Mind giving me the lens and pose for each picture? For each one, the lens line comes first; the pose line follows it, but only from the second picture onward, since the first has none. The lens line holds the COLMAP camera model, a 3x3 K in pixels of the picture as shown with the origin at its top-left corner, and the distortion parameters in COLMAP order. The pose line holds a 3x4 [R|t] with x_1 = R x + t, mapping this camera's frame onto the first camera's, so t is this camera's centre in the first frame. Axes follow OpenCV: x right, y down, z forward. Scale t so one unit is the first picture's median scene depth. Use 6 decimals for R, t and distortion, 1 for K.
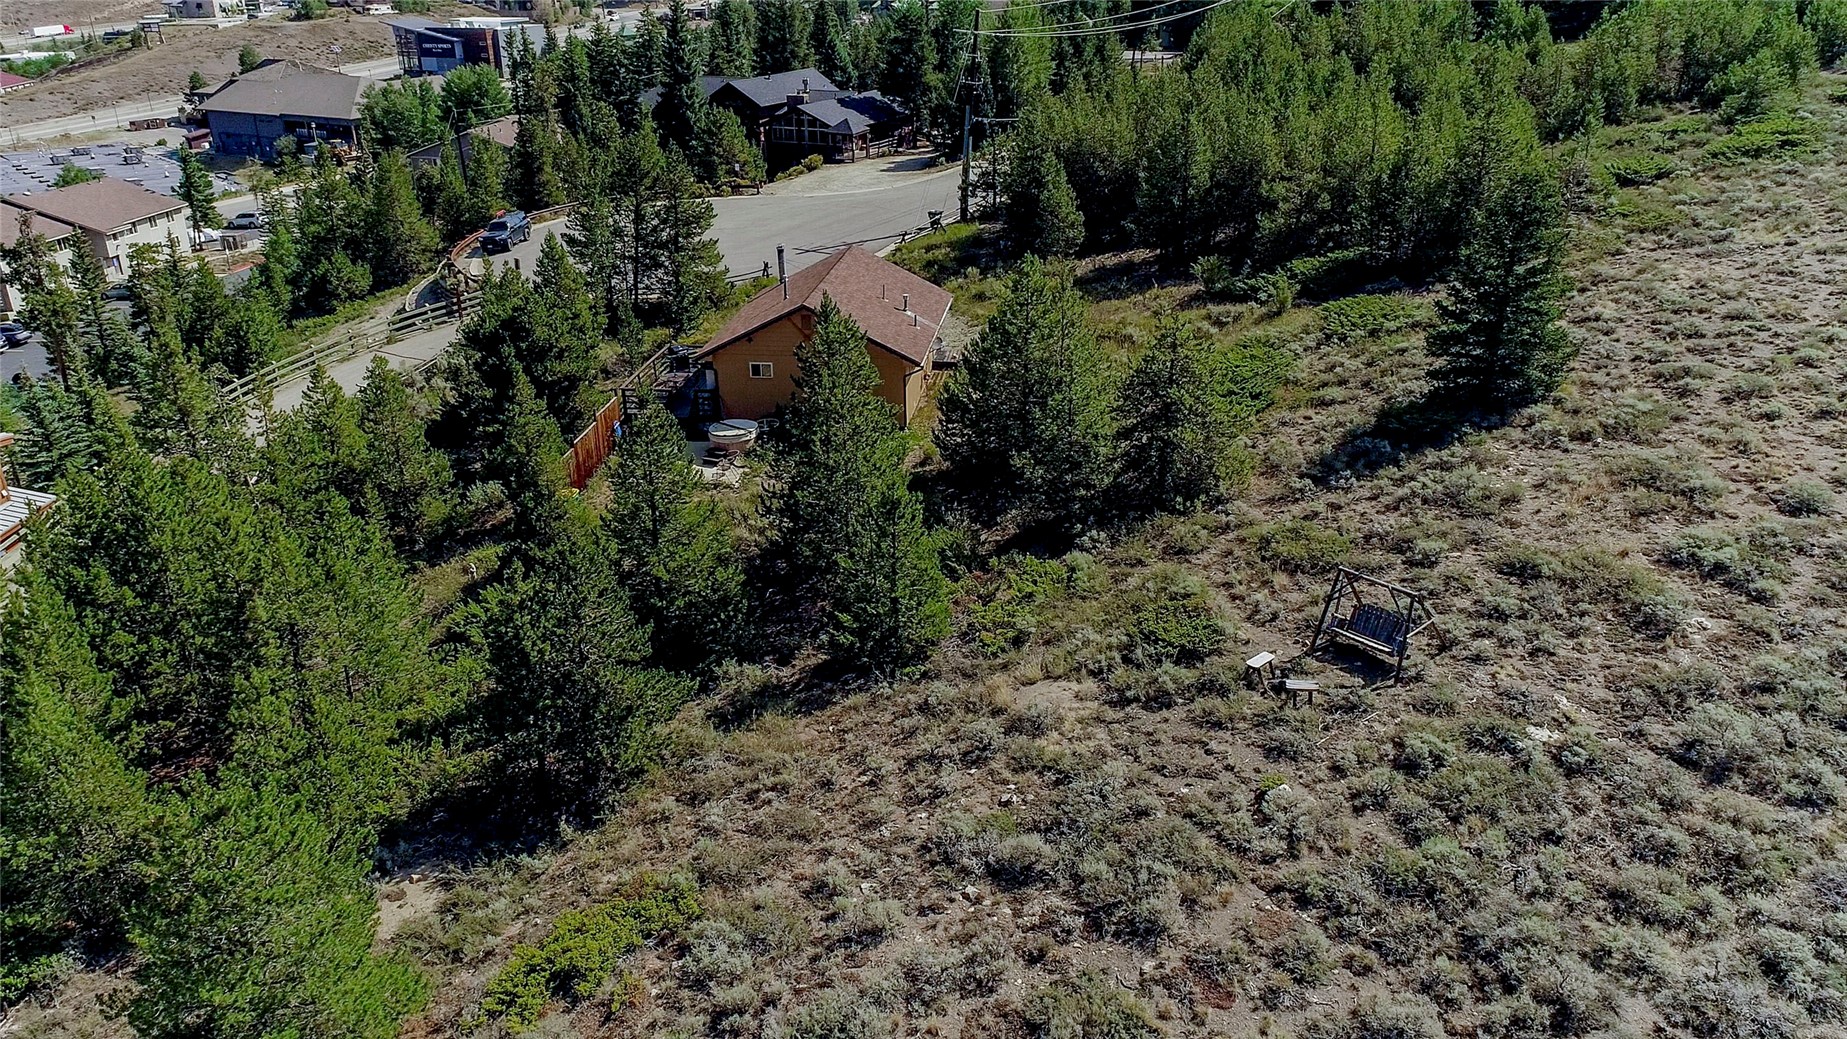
lens RADIAL K [[1312.8, 0, 920.3], [0, 1312.8, 525.3], [0, 0, 1]] dist [-0.009319, 0.000716]
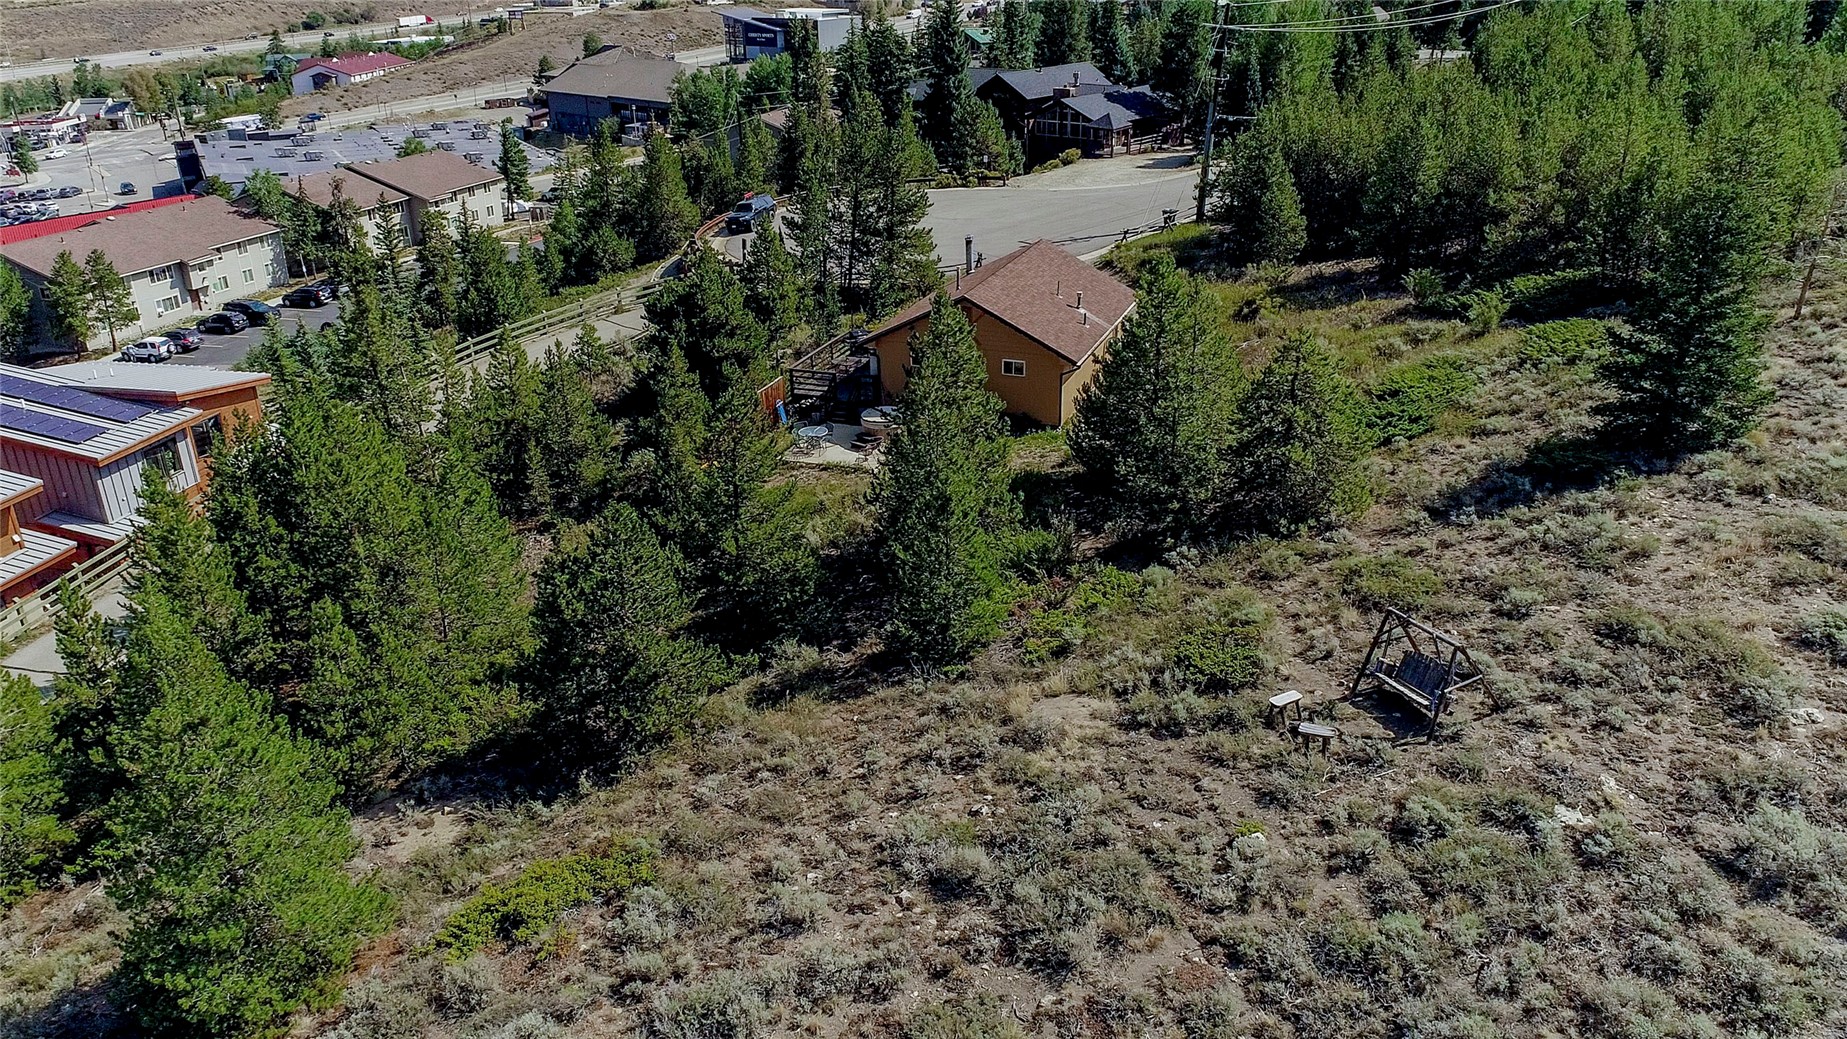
lens RADIAL K [[1316.0, 0, 928.6], [0, 1316.0, 523.5], [0, 0, 1]] dist [-0.008819, 0.000398]
pose [[0.974674, 0.088208, -0.205497, 0.136811], [-0.087809, 0.996076, 0.011083, -0.006496], [0.205668, 0.007242, 0.978595, 0.023583]]
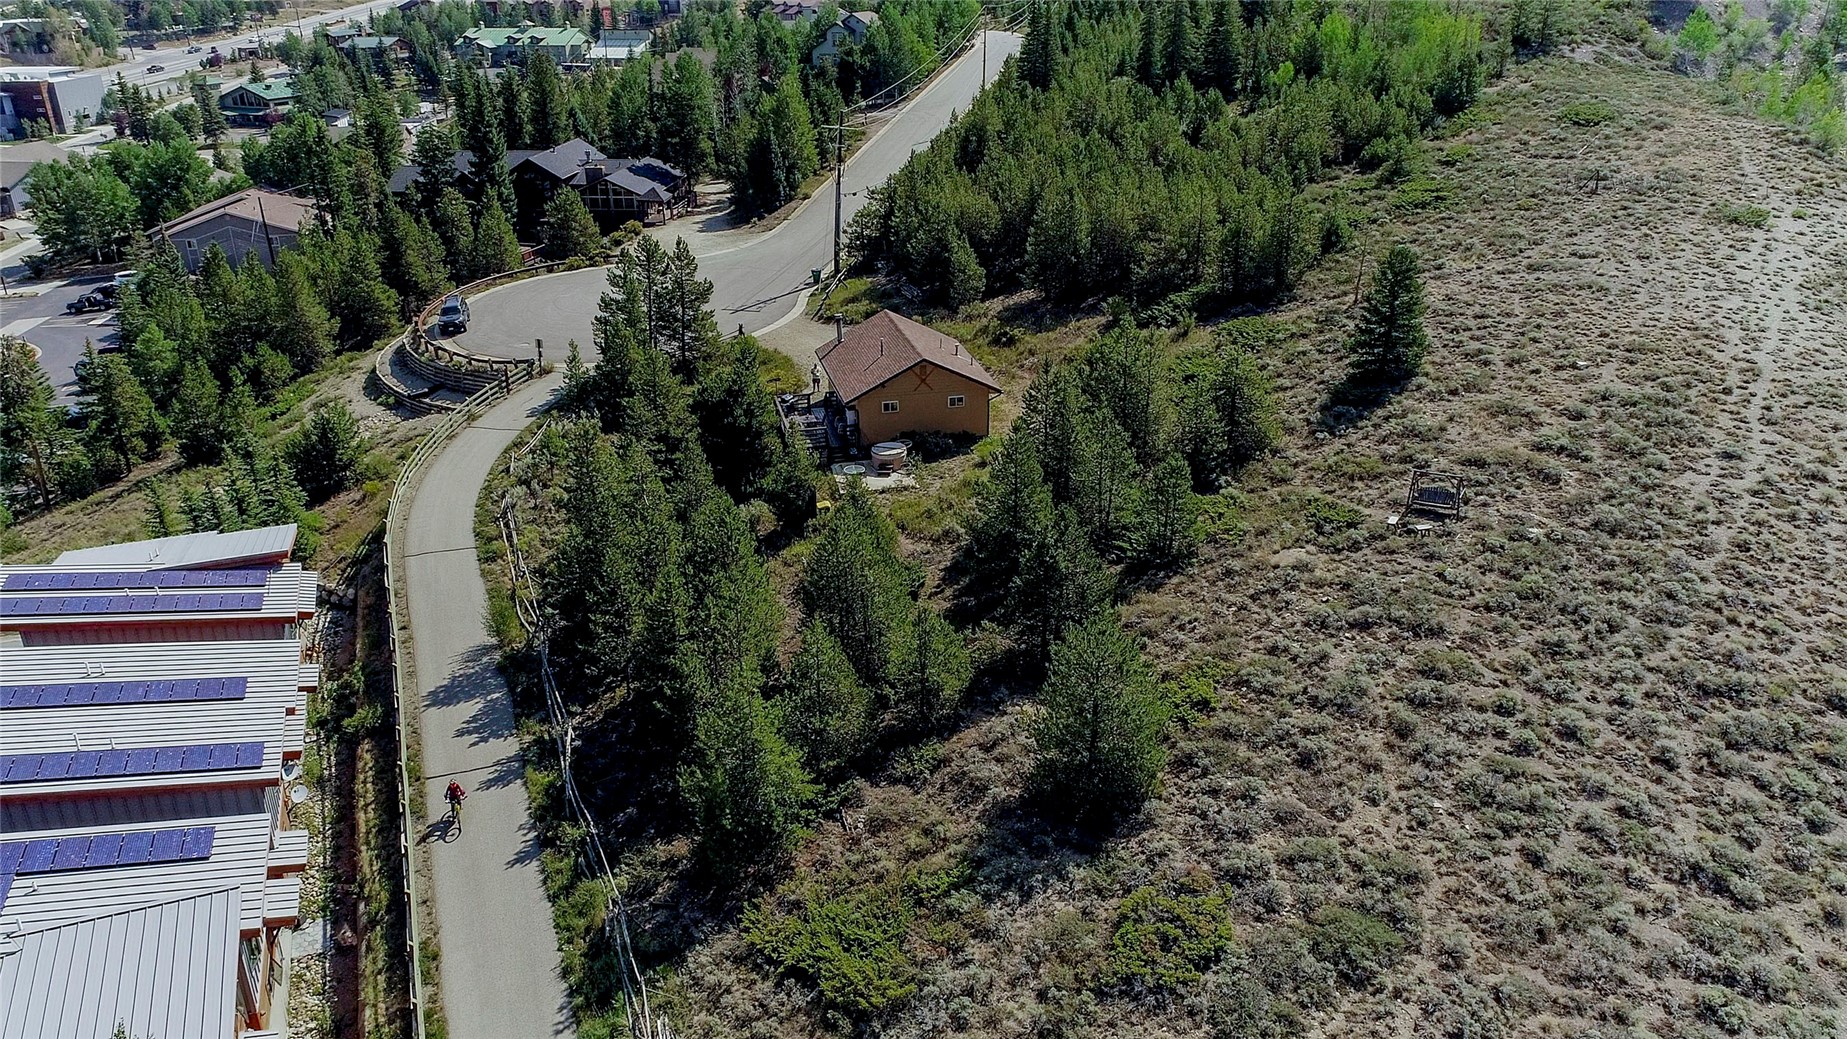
lens RADIAL K [[1285.9, 0, 923.5], [0, 1285.9, 519.5], [0, 0, 1]] dist [-0.007436, -0.003783]
pose [[0.942125, -0.133855, 0.307382, -0.712422], [0.136155, 0.990588, 0.014054, -0.015882], [-0.306370, 0.028611, 0.951482, -0.446009]]
